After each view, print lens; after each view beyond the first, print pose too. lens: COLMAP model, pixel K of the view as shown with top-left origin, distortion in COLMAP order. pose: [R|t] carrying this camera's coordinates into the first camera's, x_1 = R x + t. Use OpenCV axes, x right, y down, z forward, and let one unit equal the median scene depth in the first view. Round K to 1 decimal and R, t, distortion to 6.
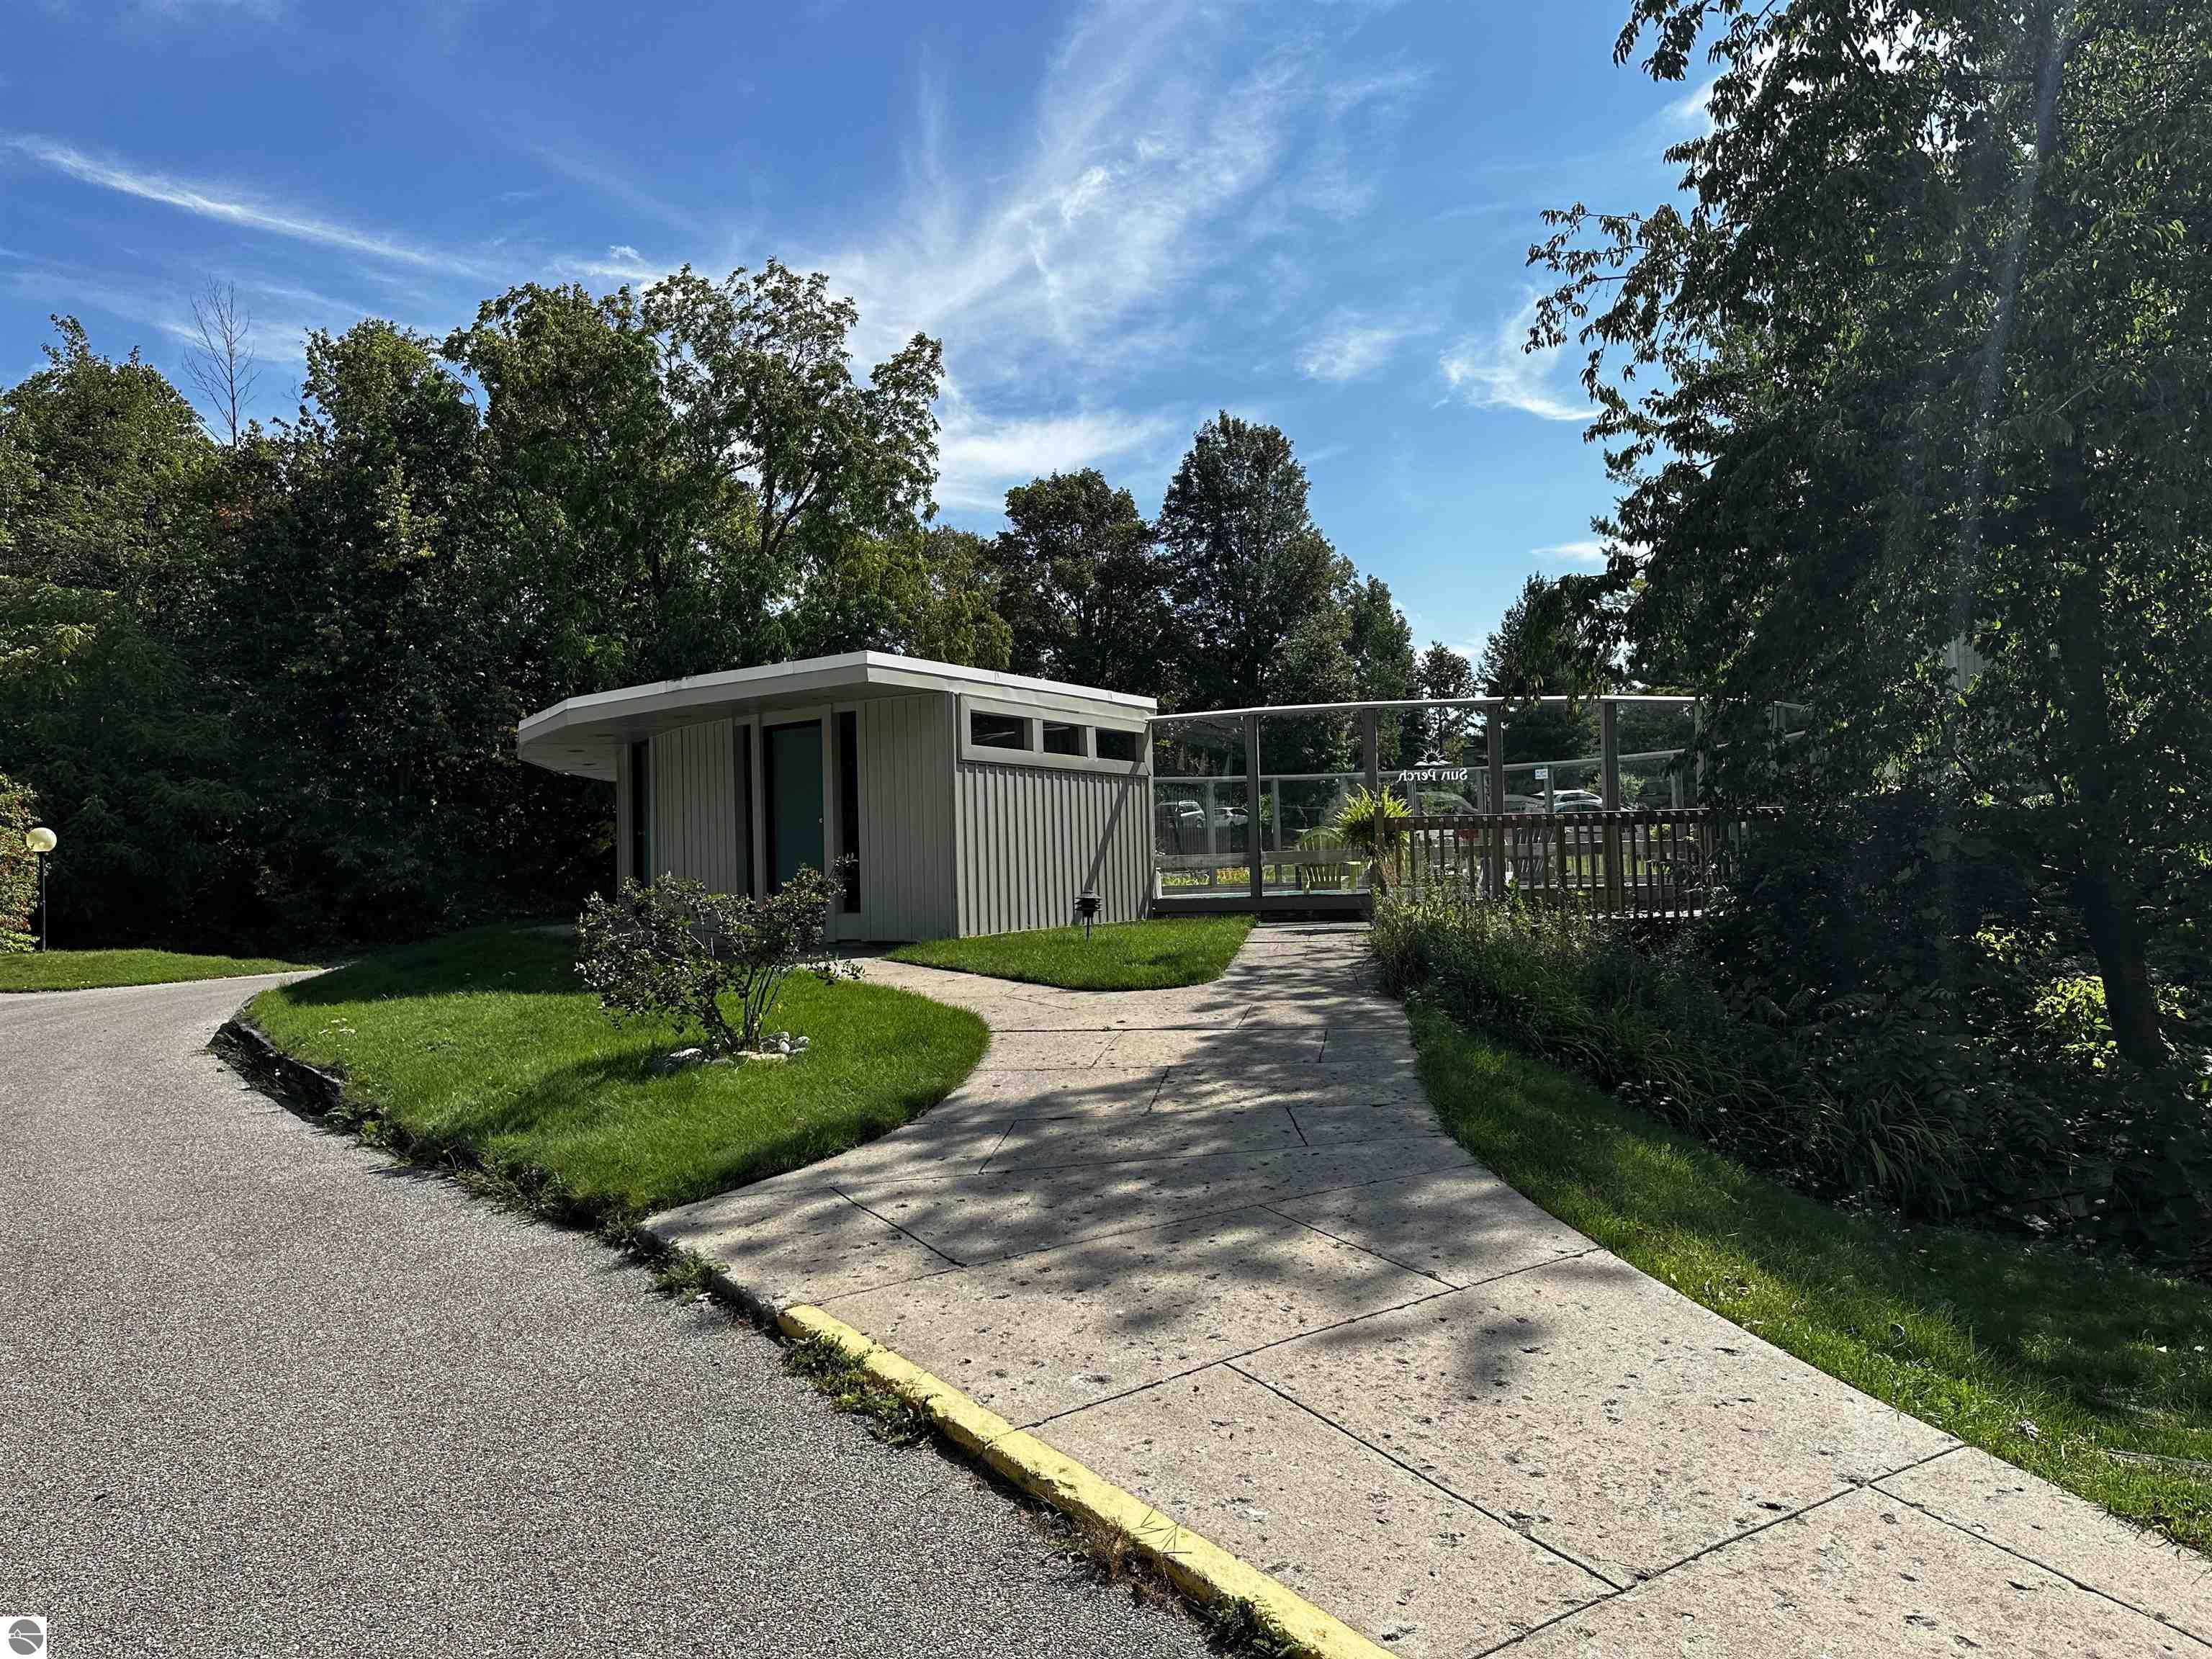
lens RADIAL K [[1562.9, 0, 1107.8], [0, 1562.9, 816.0], [0, 0, 1]] dist [0.084986, -0.104785]
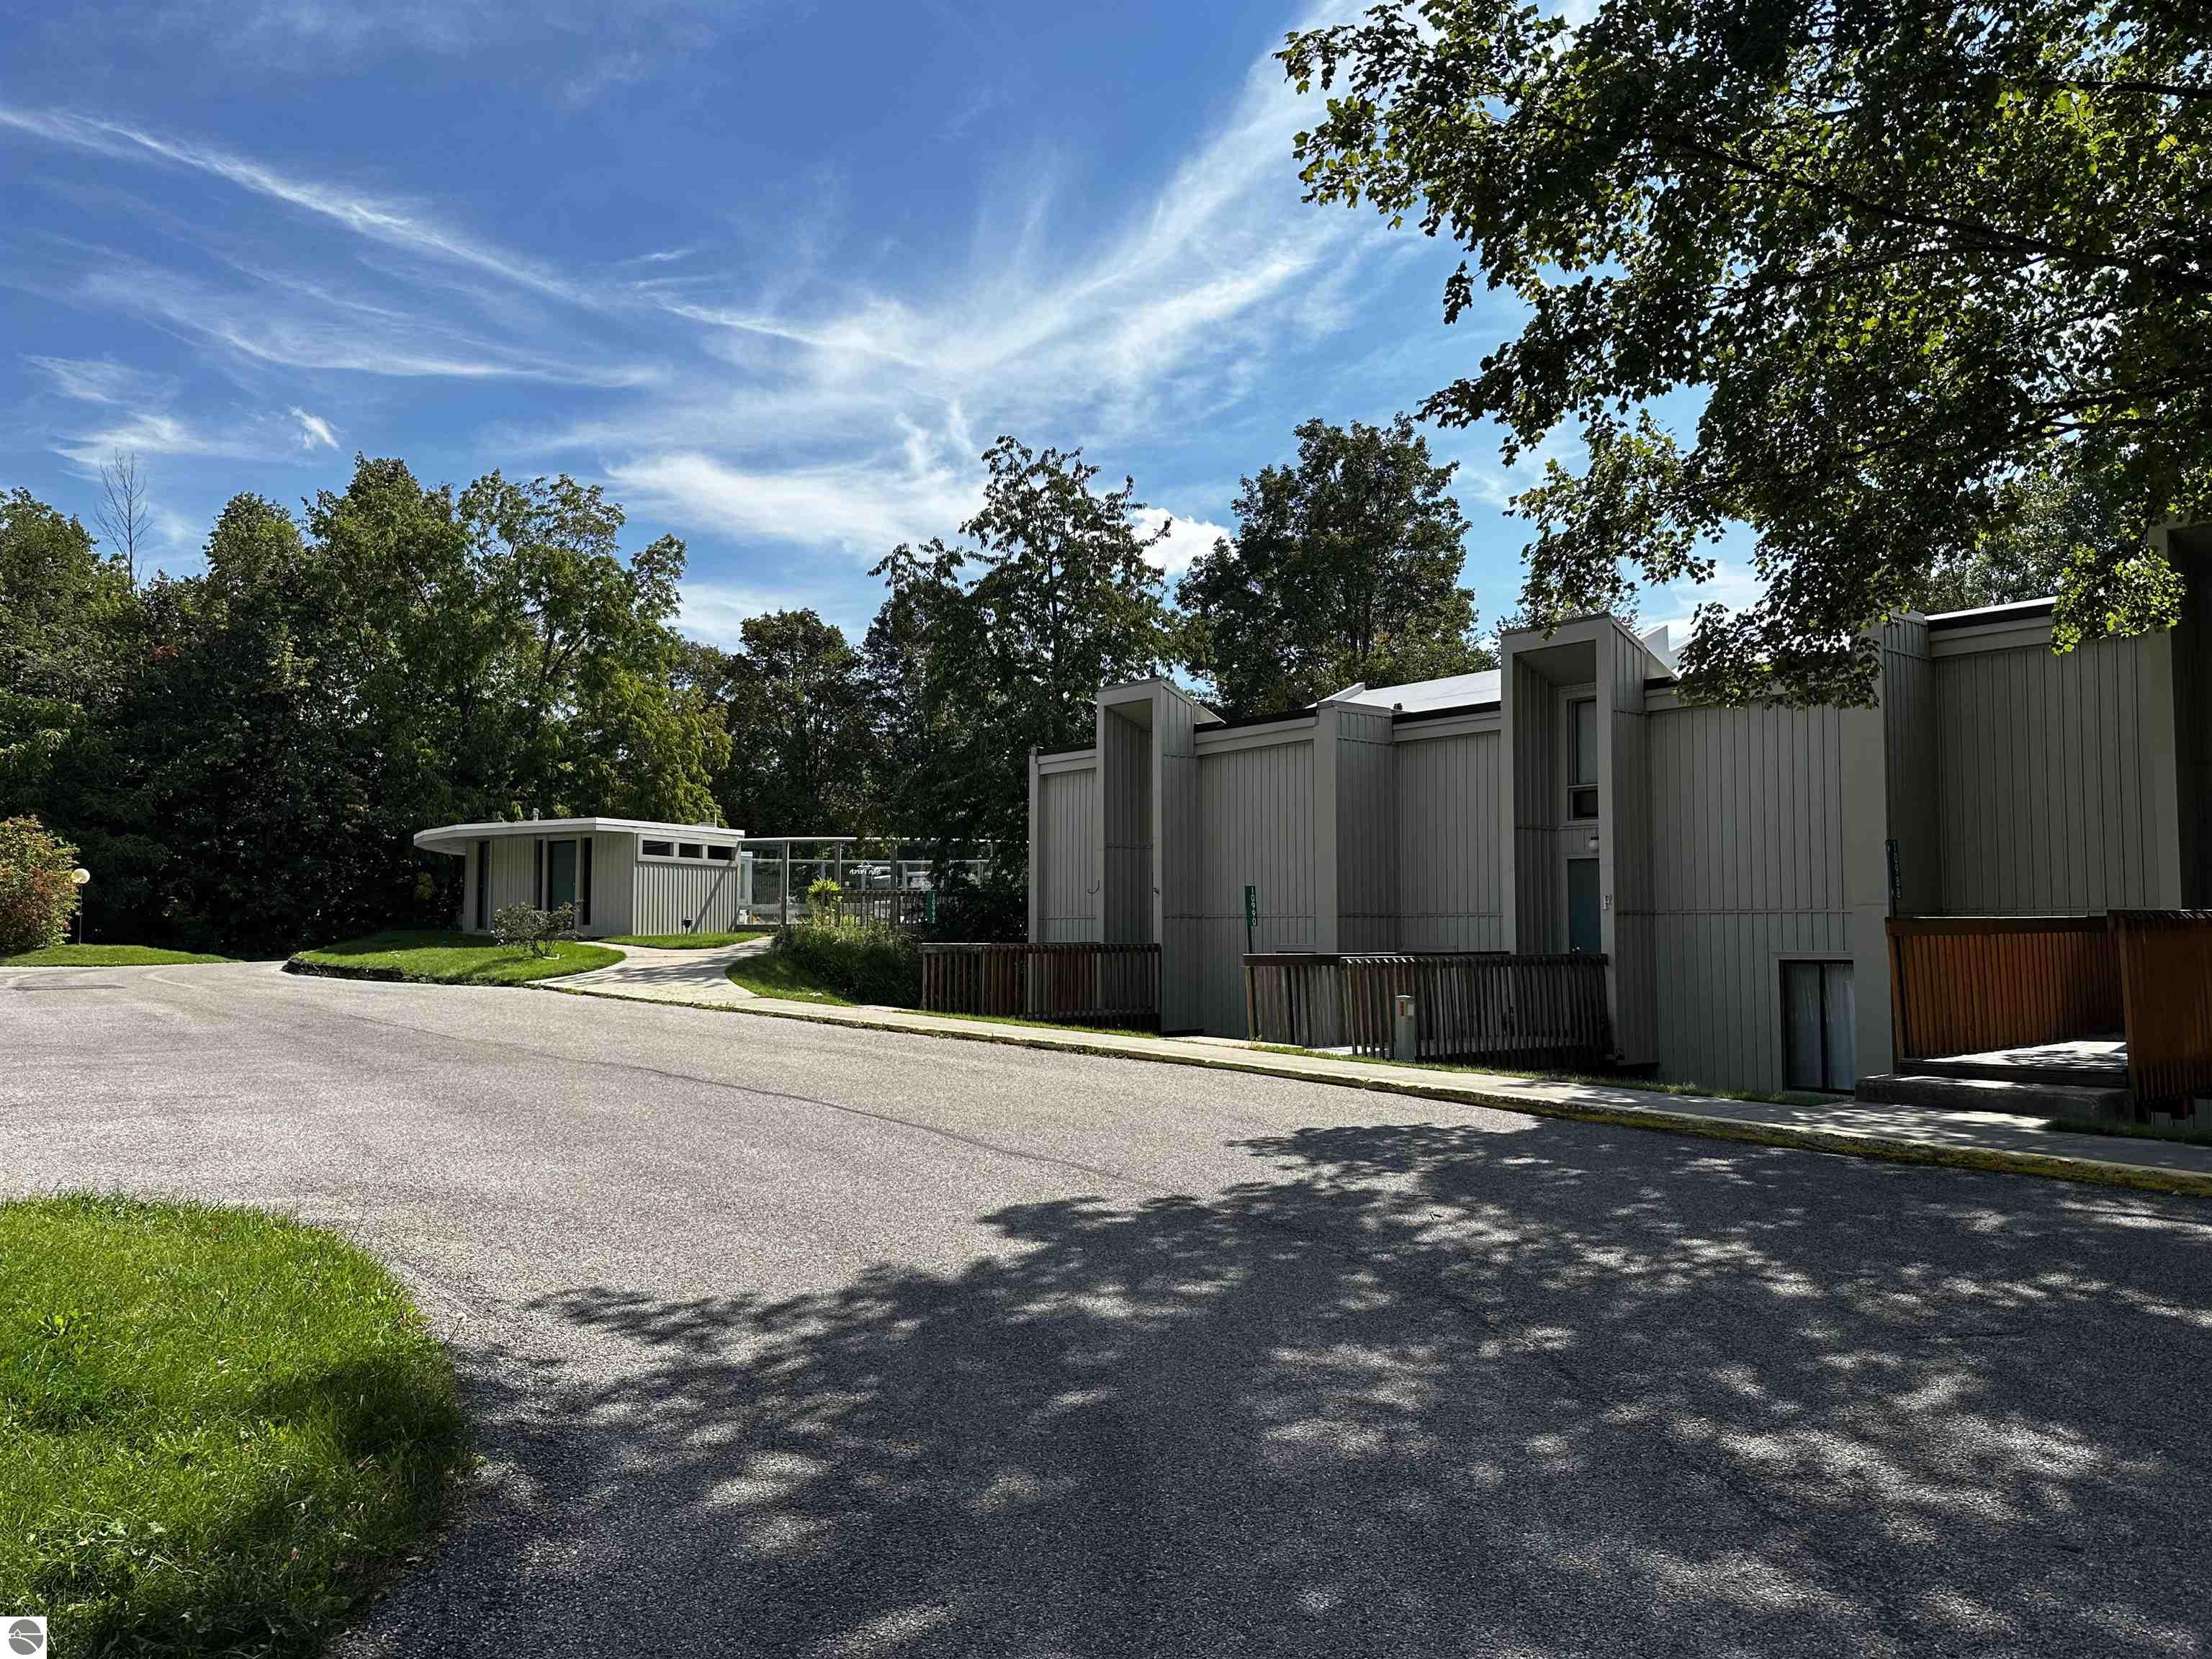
lens RADIAL K [[1562.9, 0, 1107.8], [0, 1562.9, 816.0], [0, 0, 1]] dist [0.084986, -0.104785]
pose [[0.989829, 0.037563, 0.137214, 0.095368], [-0.032782, 0.998780, -0.036937, -0.013573], [-0.138434, 0.032064, 0.989853, -0.491758]]
